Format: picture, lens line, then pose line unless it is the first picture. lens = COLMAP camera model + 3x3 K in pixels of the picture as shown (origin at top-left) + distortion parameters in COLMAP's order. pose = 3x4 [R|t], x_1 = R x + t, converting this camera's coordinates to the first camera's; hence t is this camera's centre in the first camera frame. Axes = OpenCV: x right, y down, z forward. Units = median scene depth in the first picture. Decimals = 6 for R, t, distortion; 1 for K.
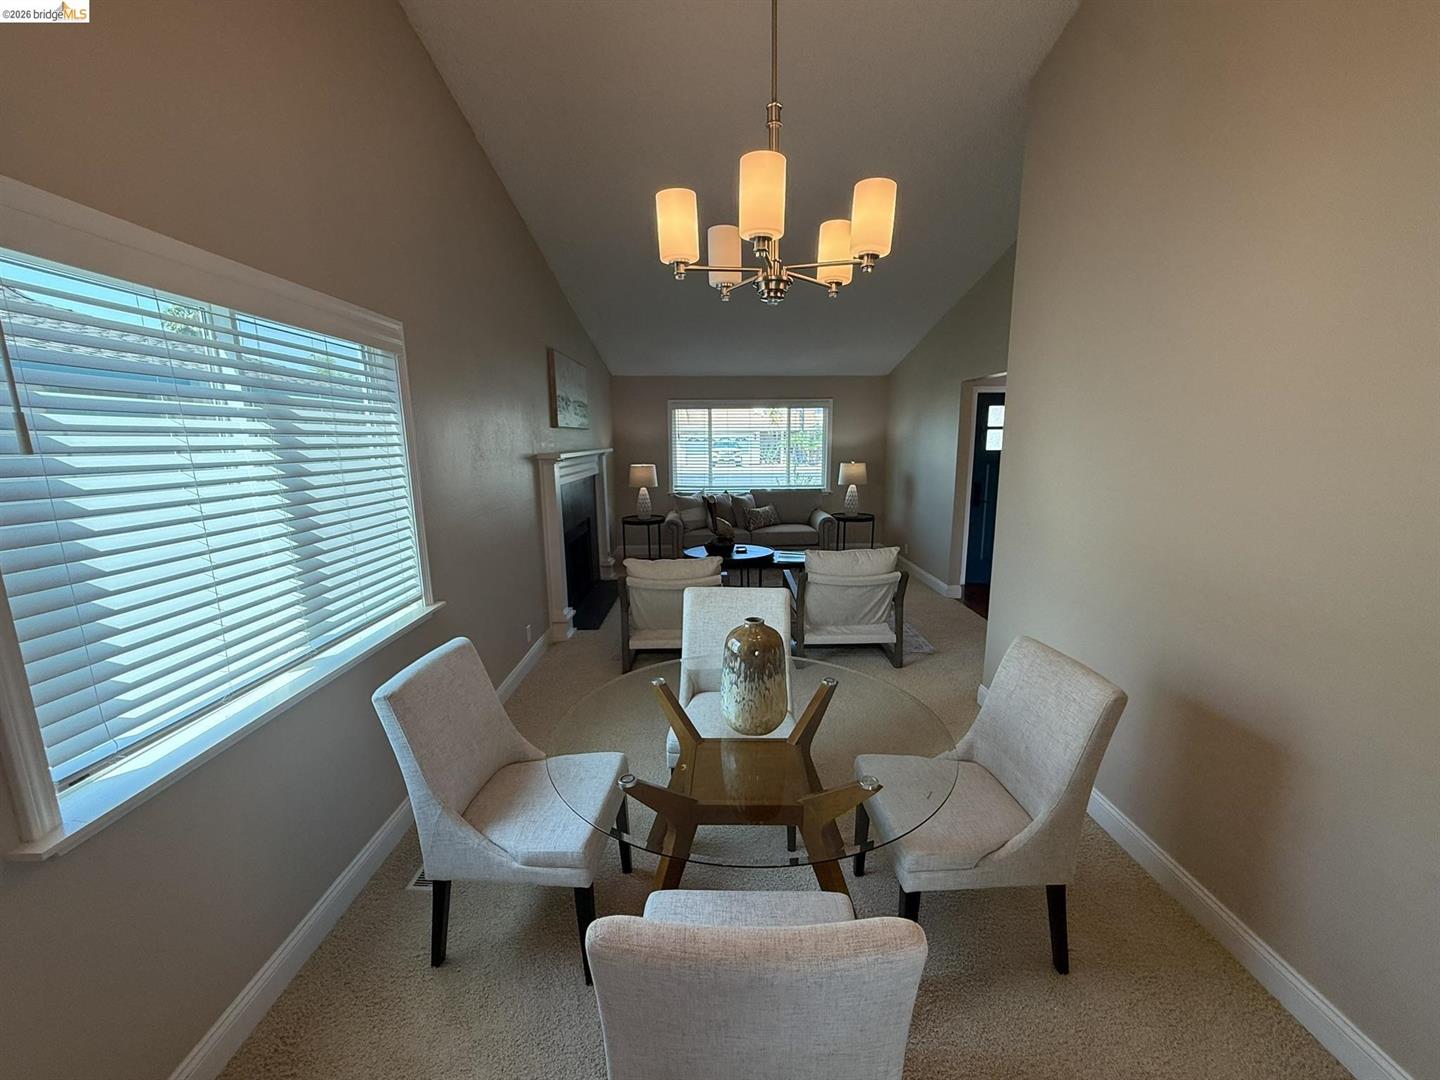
lens RADIAL K [[581.1, 0, 715.4], [0, 581.1, 541.9], [0, 0, 1]] dist [-0.000497, 0.000103]
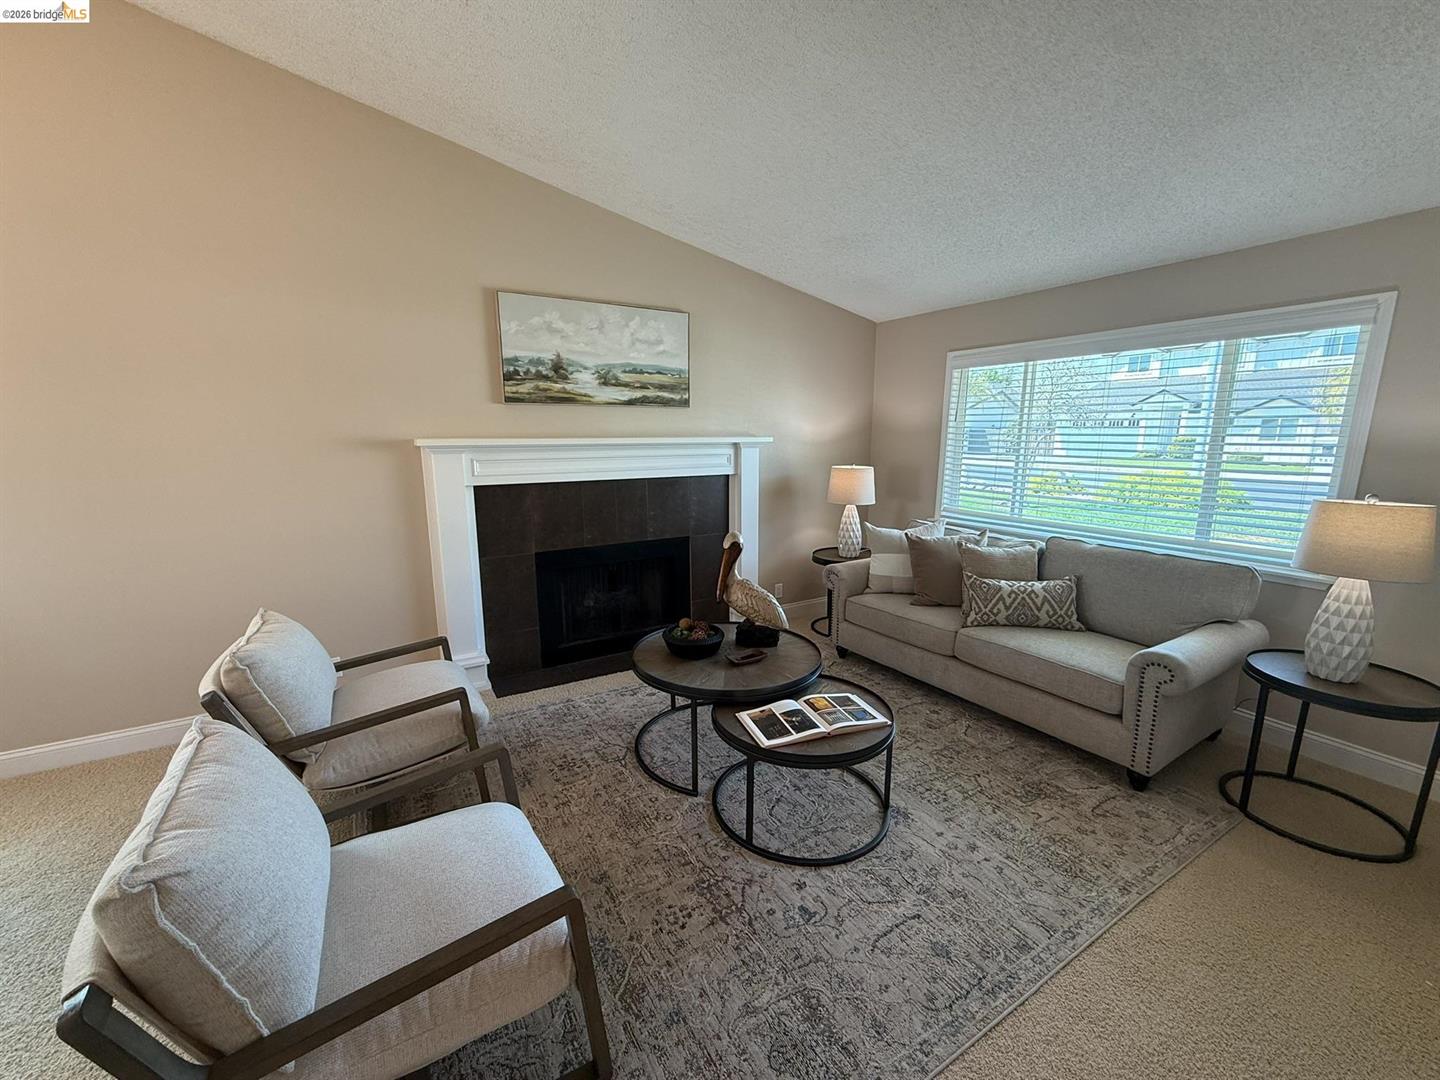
lens RADIAL K [[581.1, 0, 719.5], [0, 581.1, 547.0], [0, 0, 1]] dist [-0.000497, 0.000103]
pose [[0.507416, 0.178284, -0.843056, 0.367935], [-0.154572, 0.981325, 0.114490, -0.113672], [0.847724, 0.072219, 0.525498, 0.662479]]
